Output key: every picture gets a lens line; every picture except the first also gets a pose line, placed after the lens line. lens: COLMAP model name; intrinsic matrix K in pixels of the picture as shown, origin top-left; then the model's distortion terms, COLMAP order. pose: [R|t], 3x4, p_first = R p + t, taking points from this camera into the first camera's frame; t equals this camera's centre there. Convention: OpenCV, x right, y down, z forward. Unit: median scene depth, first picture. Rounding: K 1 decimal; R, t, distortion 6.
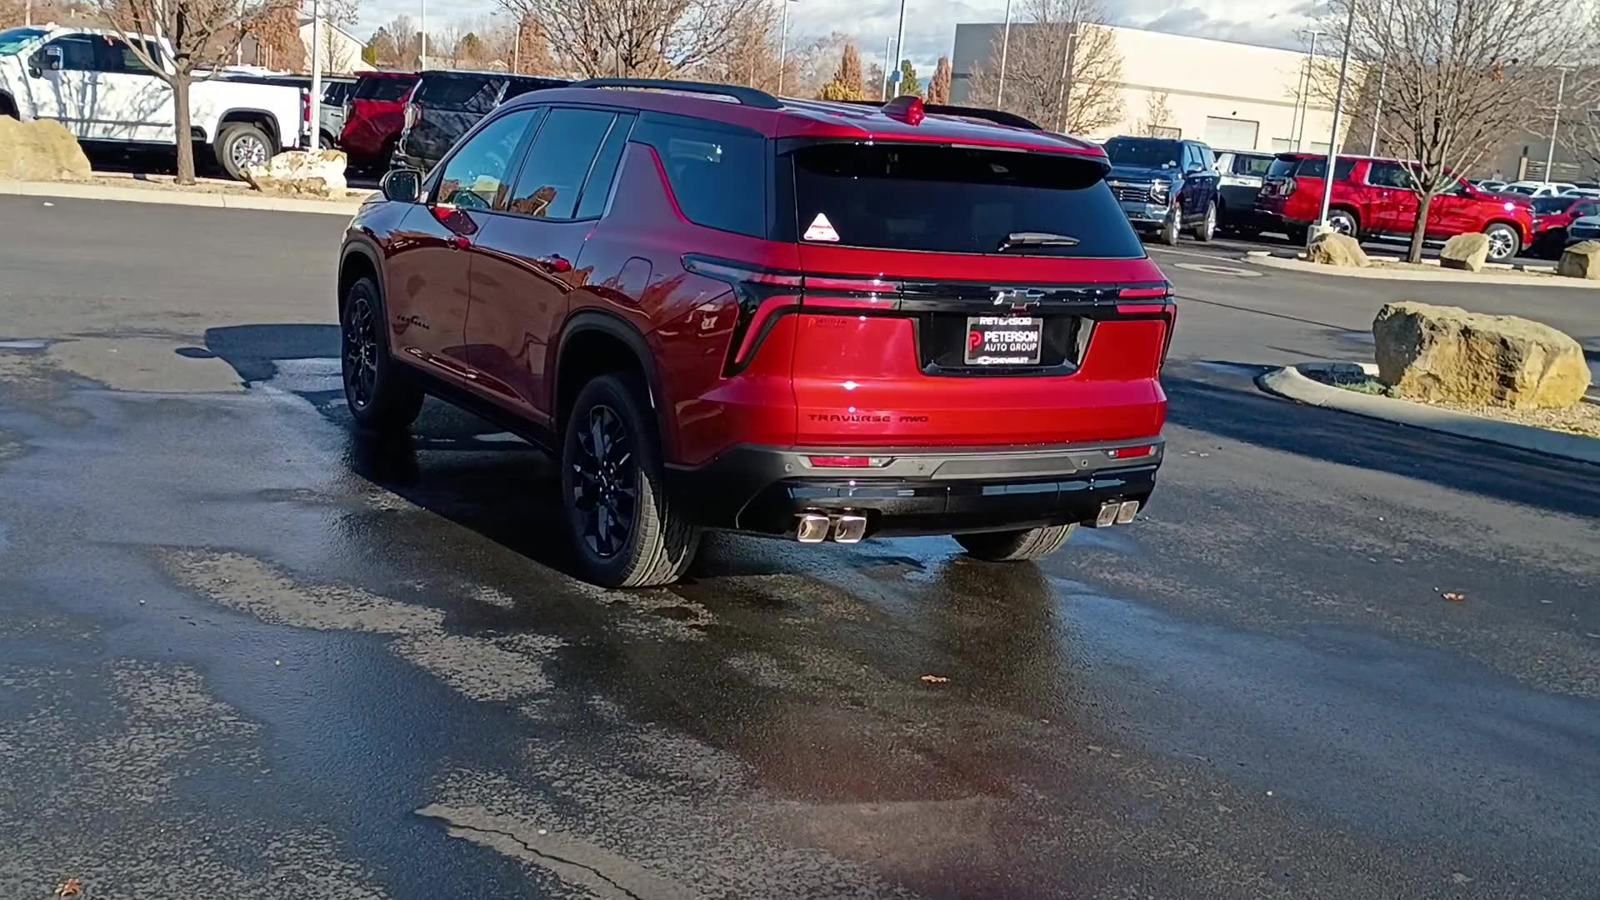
lens RADIAL K [[1667.8, 0, 784.7], [0, 1667.8, 449.3], [0, 0, 1]] dist [0.043857, 0.000000]
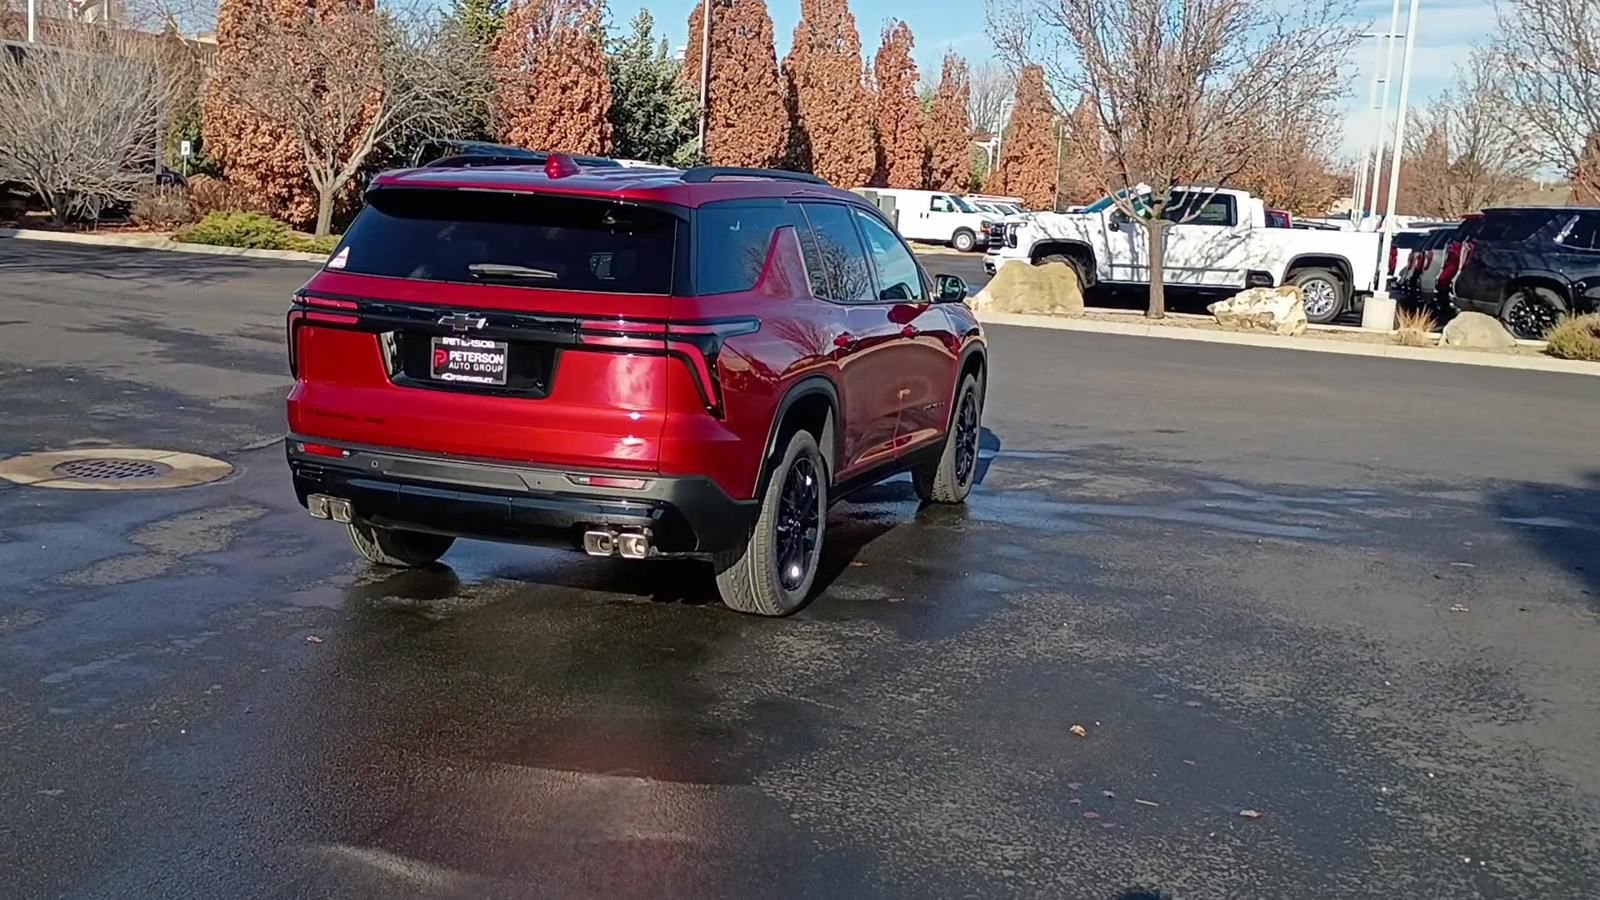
lens RADIAL K [[1667.8, 0, 790.0], [0, 1667.8, 444.4], [0, 0, 1]] dist [0.043857, 0.000000]
pose [[0.663602, 0.062328, -0.745485, 1.016534], [-0.140152, 0.989237, -0.042051, 0.006034], [0.734840, 0.132387, 0.665195, 0.394378]]
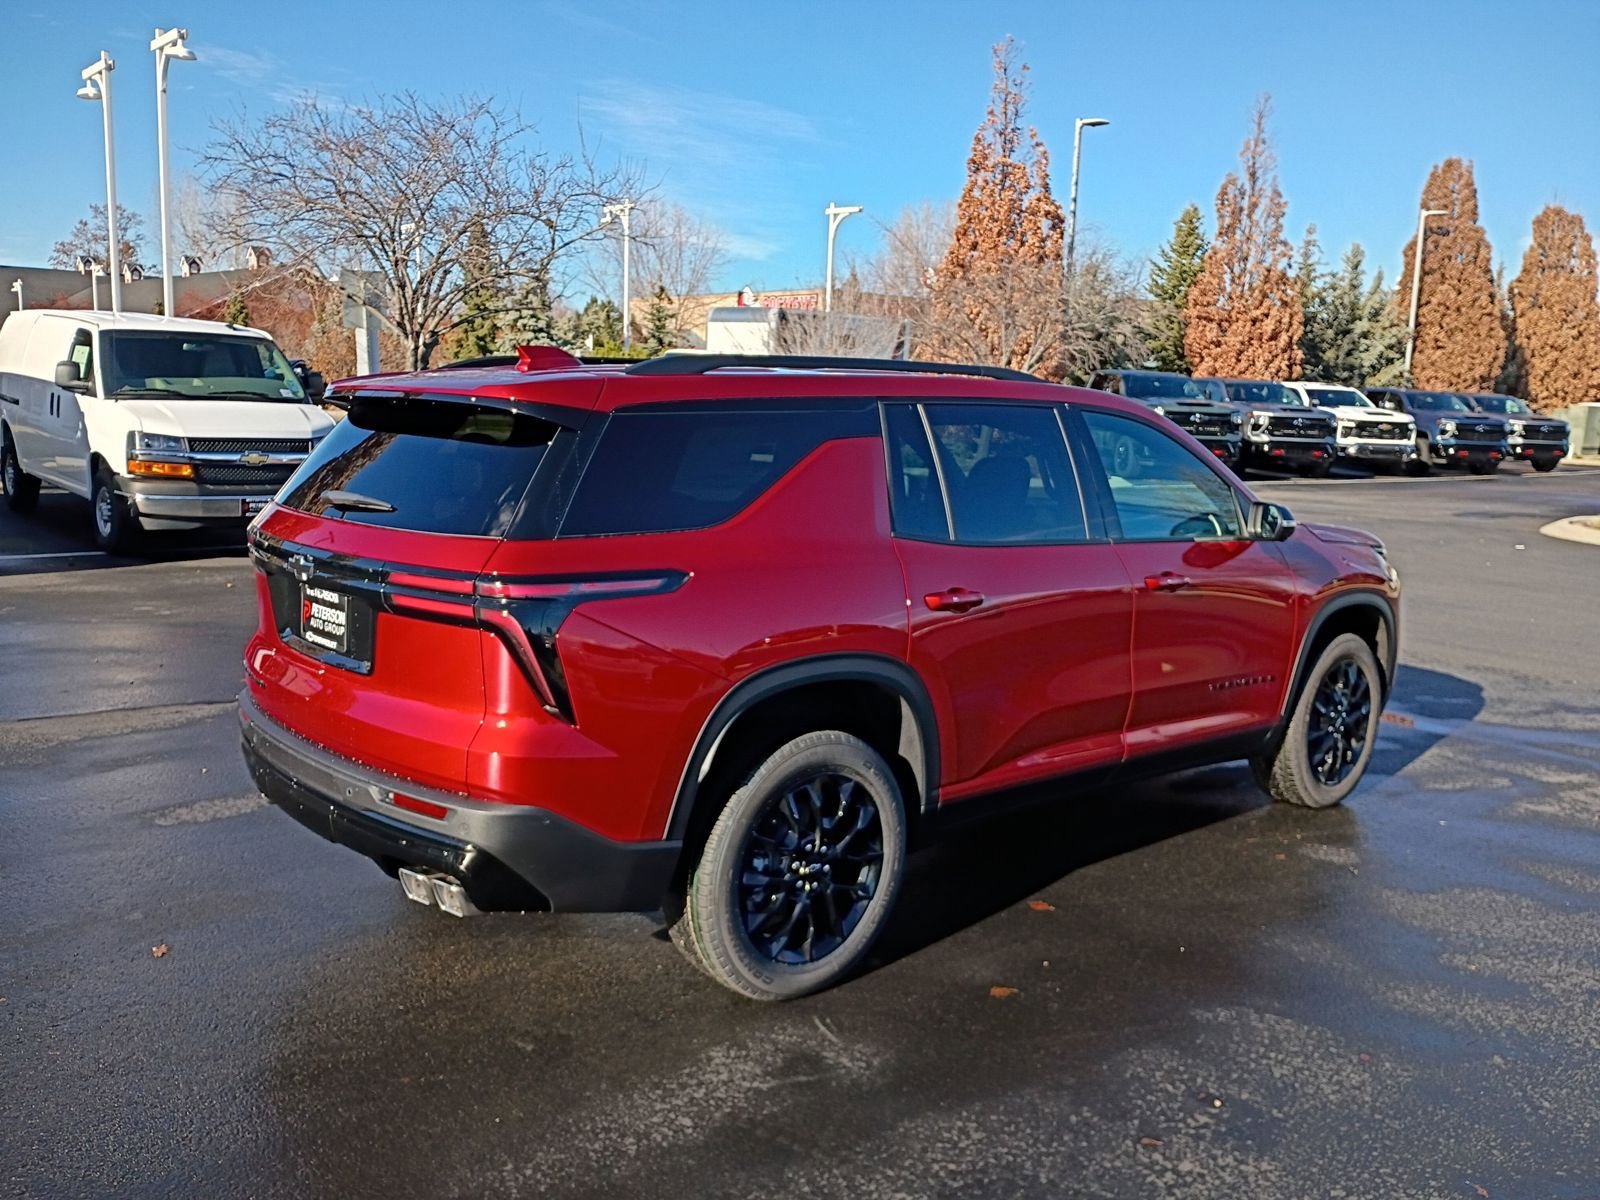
lens RADIAL K [[1325.2, 0, 808.9], [0, 1325.2, 584.5], [0, 0, 1]] dist [0.050977, -0.059420]
pose [[0.206661, 0.060219, -0.976558, 0.774641], [-0.195376, 0.980542, 0.019119, -0.131120], [0.958707, 0.186845, 0.214405, 1.003843]]
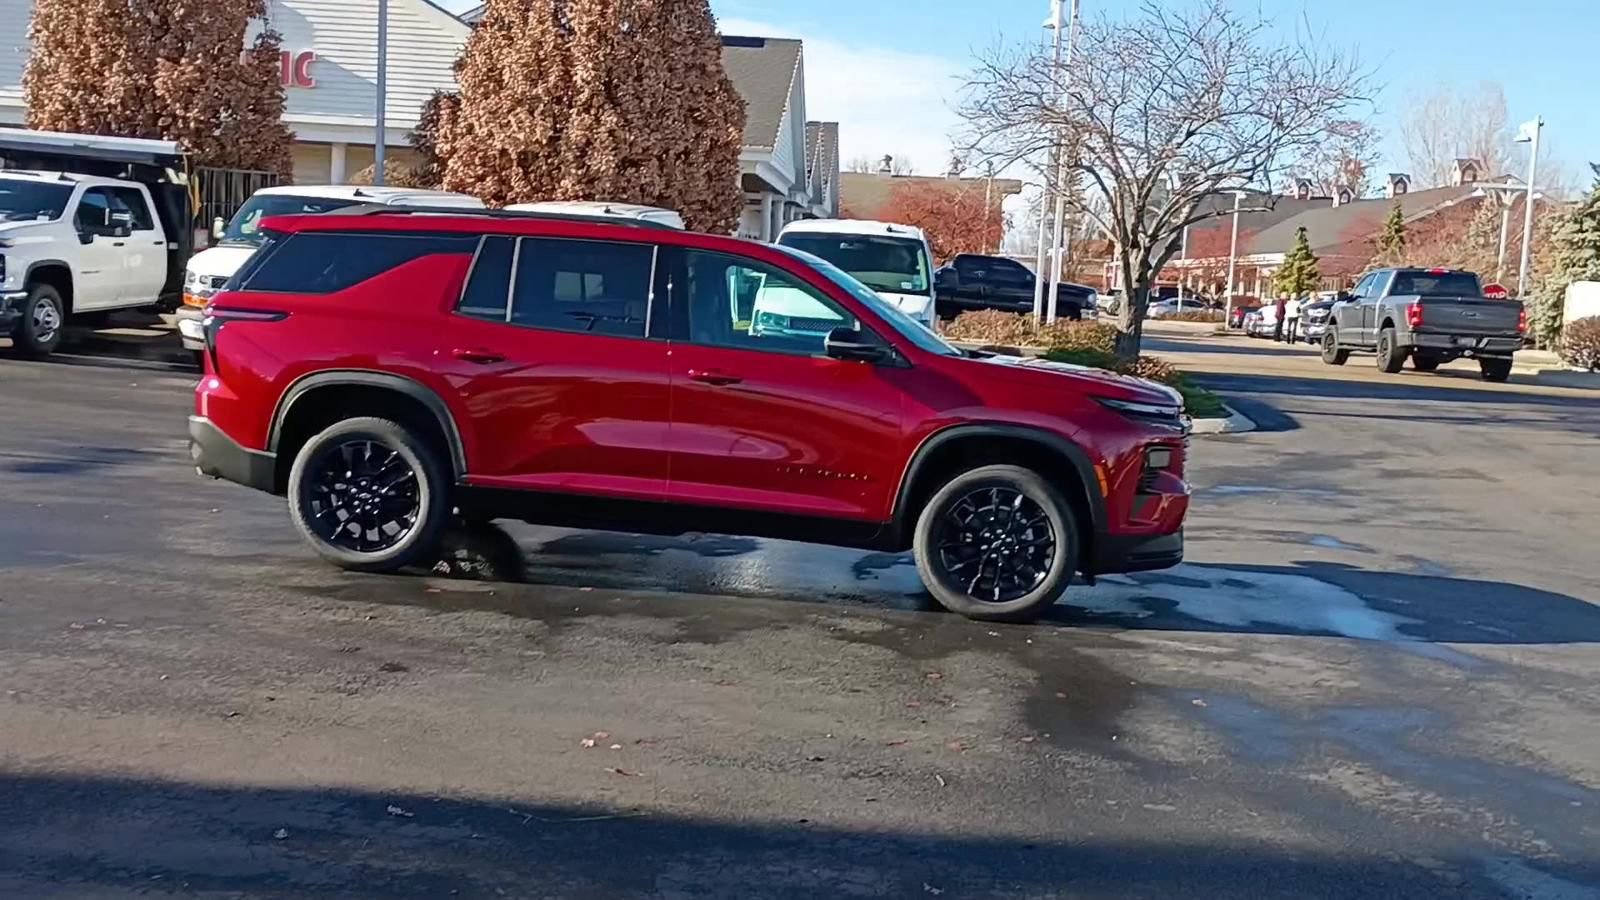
lens RADIAL K [[1680.7, 0, 812.3], [0, 1680.7, 459.7], [0, 0, 1]] dist [0.038242, 0.000000]
pose [[-0.560282, -0.029429, -0.827779, 1.105687], [-0.256687, 0.956339, 0.139738, -0.302631], [0.787525, 0.290773, -0.543374, 2.185704]]
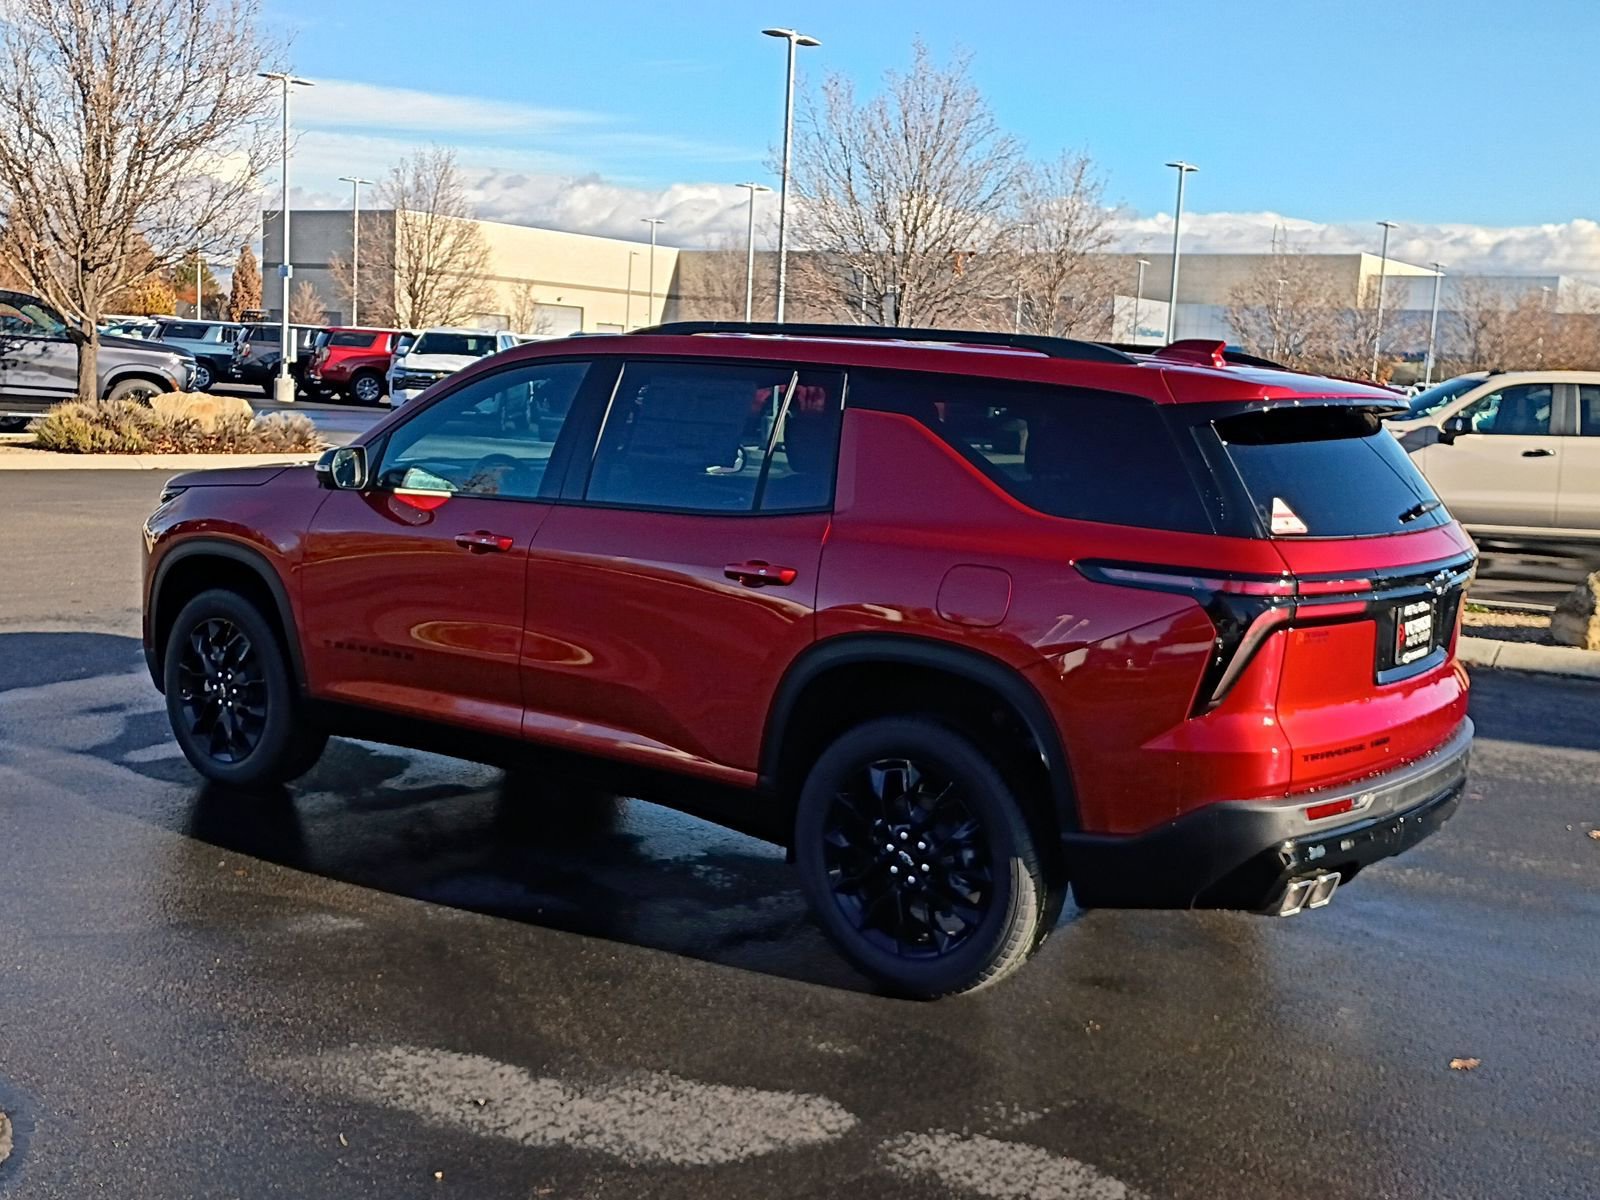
lens RADIAL K [[1692.8, 0, 801.0], [0, 1692.8, 564.3], [0, 0, 1]] dist [0.040359, 0.000000]
pose [[0.918320, -0.083017, 0.387037, -0.441019], [0.100017, 0.994697, -0.023954, -0.100308], [-0.382996, 0.060708, 0.921753, 0.305050]]
